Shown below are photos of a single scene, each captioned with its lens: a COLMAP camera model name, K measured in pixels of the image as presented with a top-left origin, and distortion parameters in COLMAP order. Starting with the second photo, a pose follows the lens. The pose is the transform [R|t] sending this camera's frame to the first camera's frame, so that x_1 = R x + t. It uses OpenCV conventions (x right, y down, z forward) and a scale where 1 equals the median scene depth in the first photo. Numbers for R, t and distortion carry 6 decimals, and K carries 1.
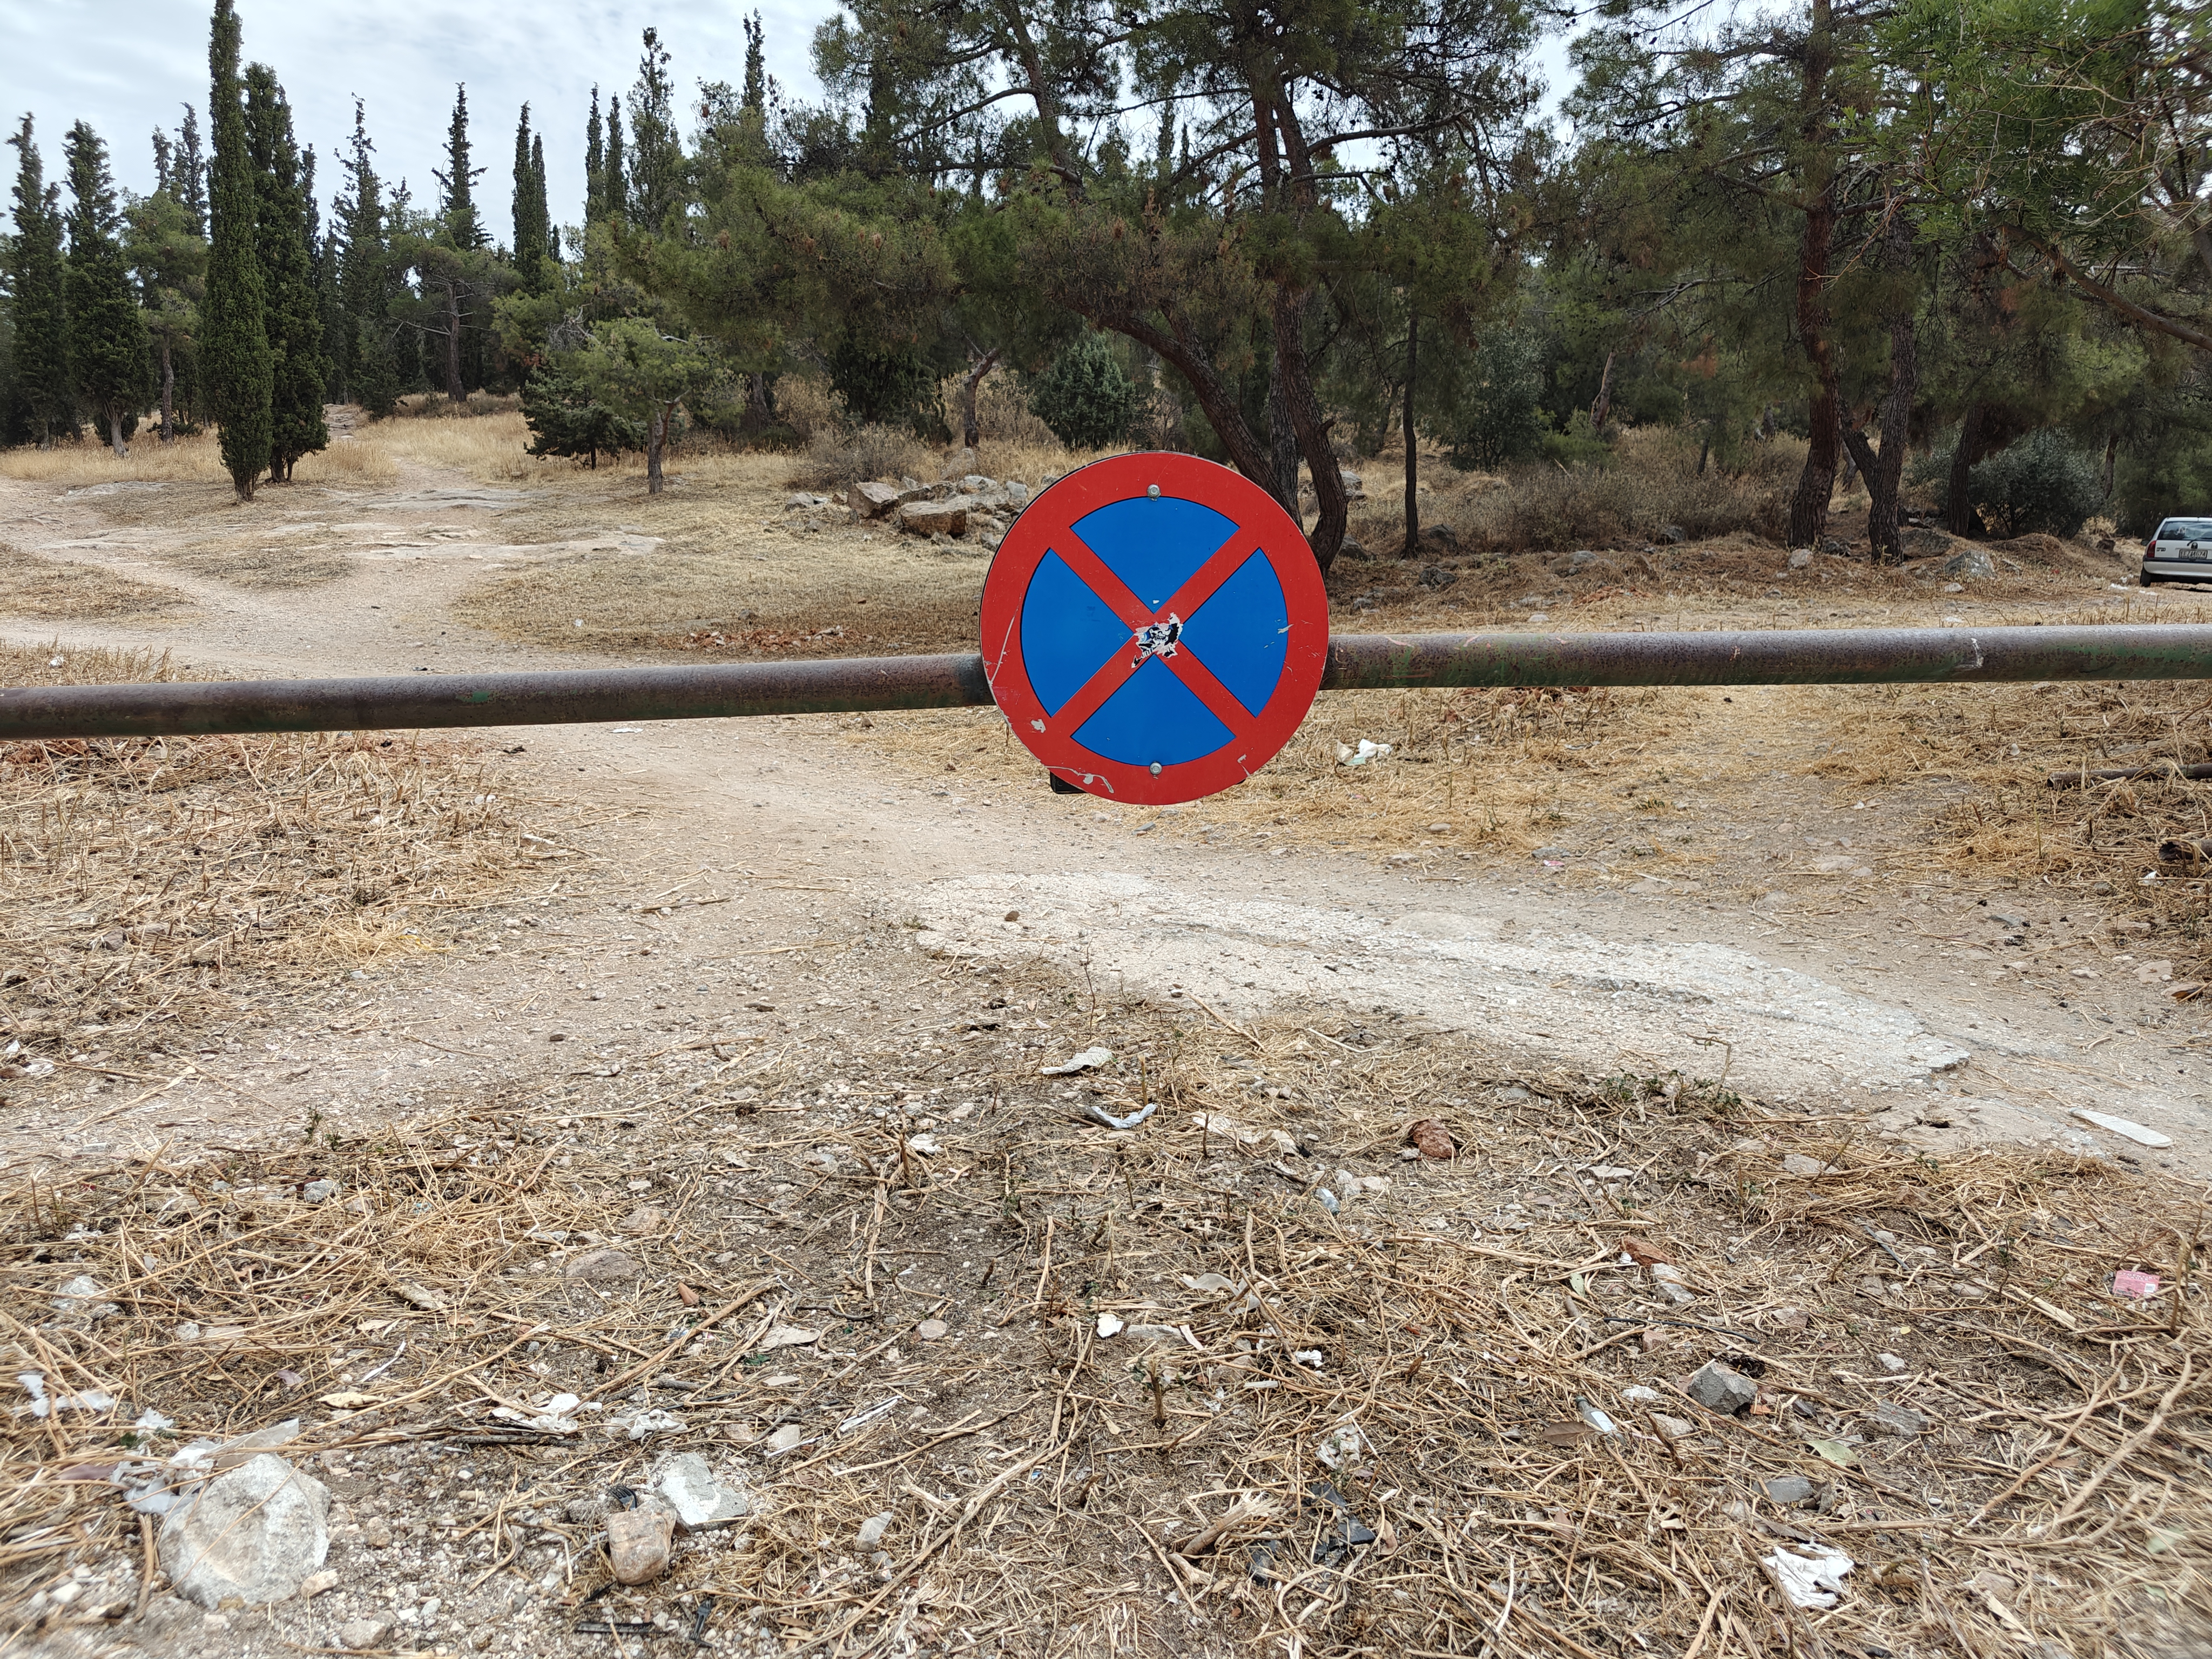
lens RADIAL K [[1531.0, 0, 1098.0], [0, 1531.0, 823.4], [0, 0, 1]] dist [0.007459, -0.007605]
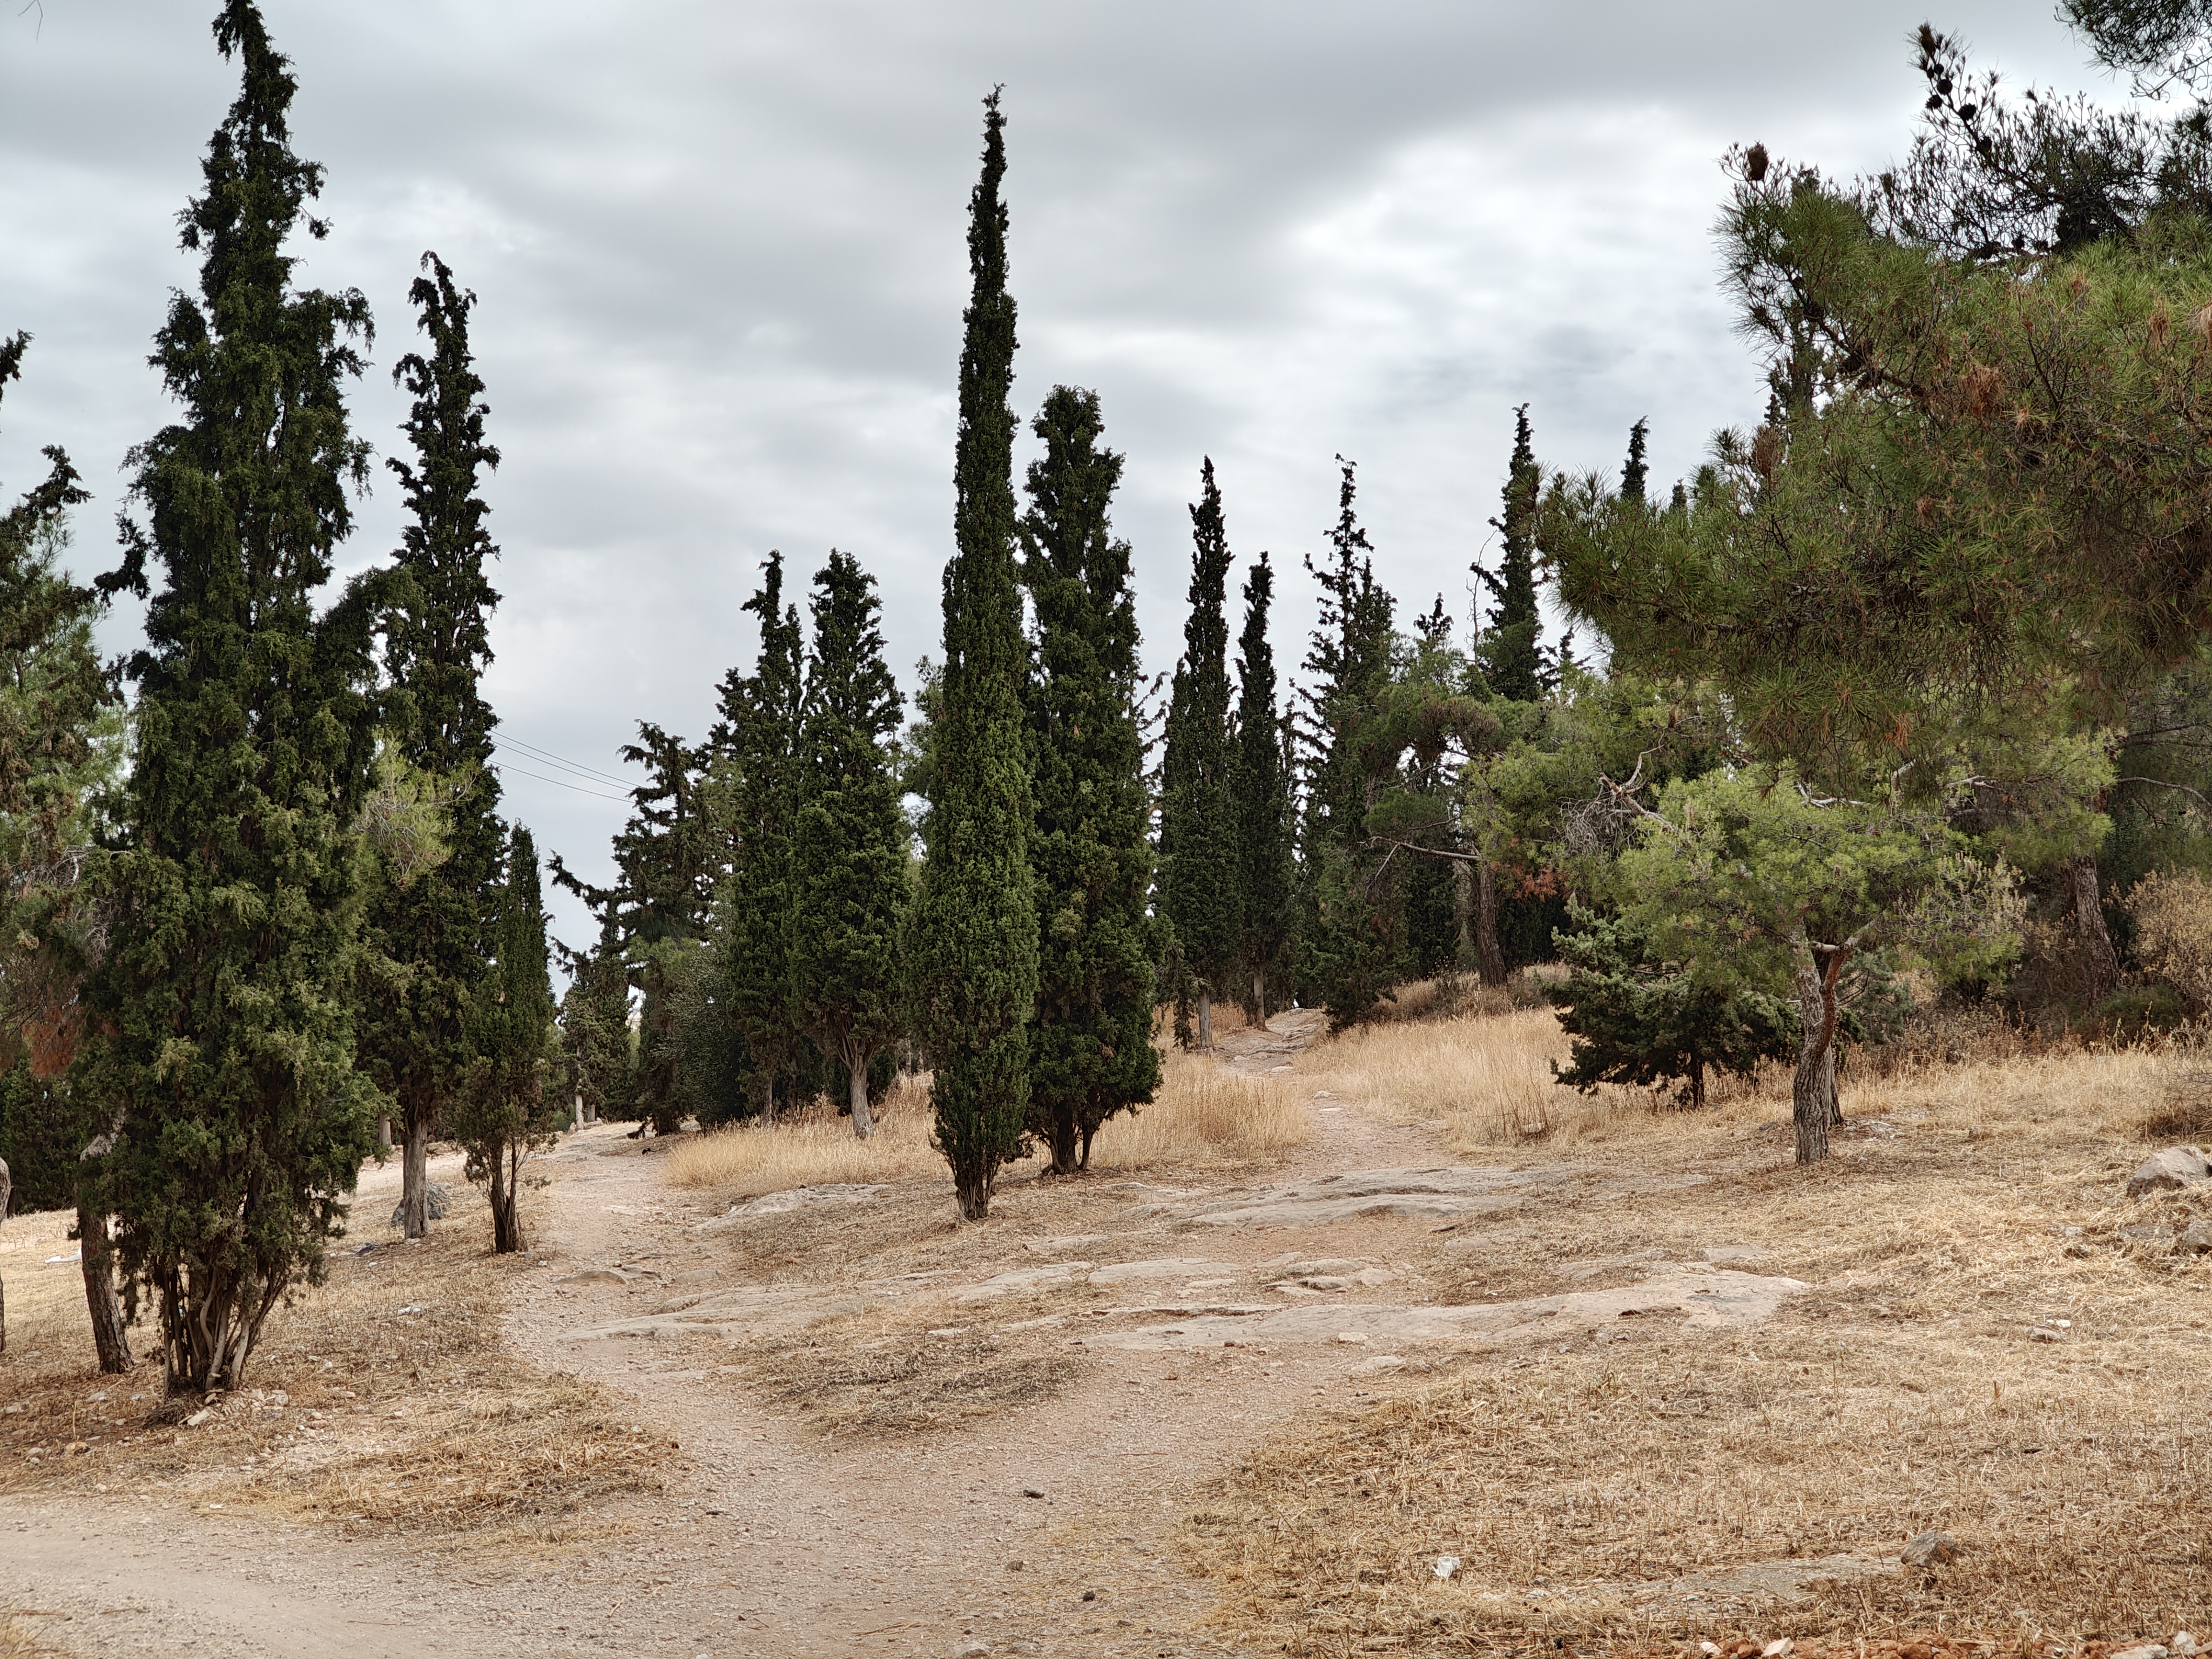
lens RADIAL K [[3027.3, 0, 1118.8], [0, 3027.3, 832.0], [0, 0, 1]] dist [0.182965, -0.647013]
pose [[0.853186, -0.099789, -0.511972, -0.015516], [-0.061336, 0.955526, -0.288459, -0.049829], [0.517987, 0.277511, 0.809121, 0.203347]]
